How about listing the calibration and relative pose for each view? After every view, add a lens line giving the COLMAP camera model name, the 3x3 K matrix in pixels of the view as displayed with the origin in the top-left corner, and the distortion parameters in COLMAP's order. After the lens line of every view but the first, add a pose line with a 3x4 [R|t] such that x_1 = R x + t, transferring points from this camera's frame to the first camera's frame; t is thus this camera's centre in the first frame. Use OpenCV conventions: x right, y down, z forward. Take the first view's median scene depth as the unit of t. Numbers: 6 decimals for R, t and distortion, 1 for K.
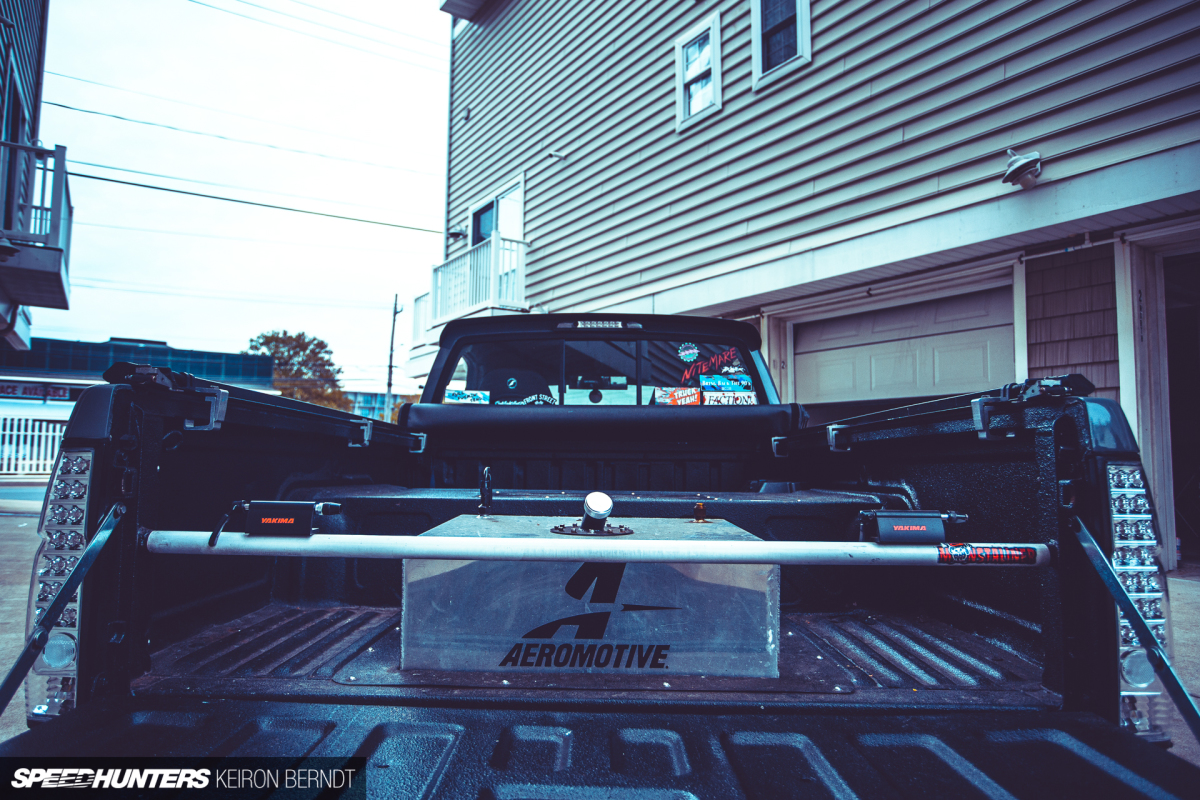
lens RADIAL K [[786.1, 0, 600.0], [0, 786.1, 400.0], [0, 0, 1]] dist [-0.000193, 0.000417]
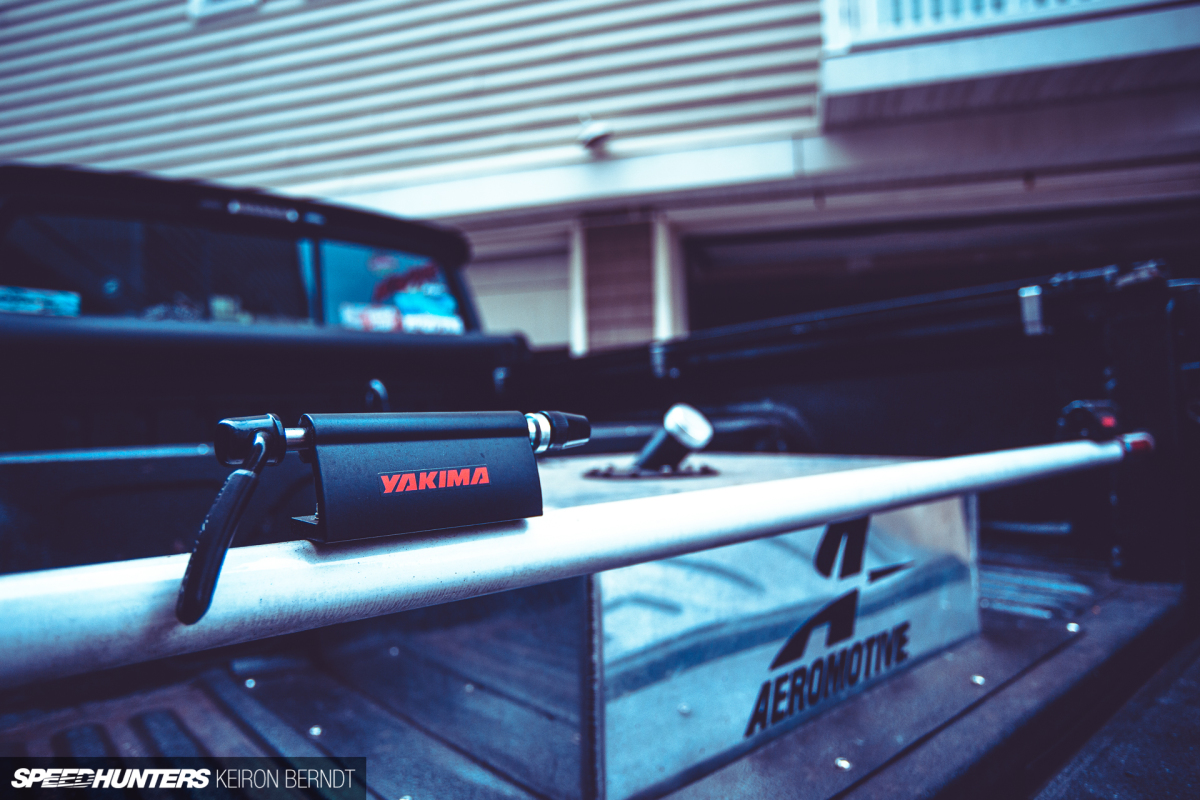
lens RADIAL K [[744.9, 0, 600.0], [0, 744.9, 400.0], [0, 0, 1]] dist [-0.001224, -0.000258]
pose [[0.758119, -0.021634, 0.651757, -0.210458], [-0.005111, 0.999222, 0.039112, 0.044676], [-0.652096, -0.032983, 0.757418, 0.297514]]
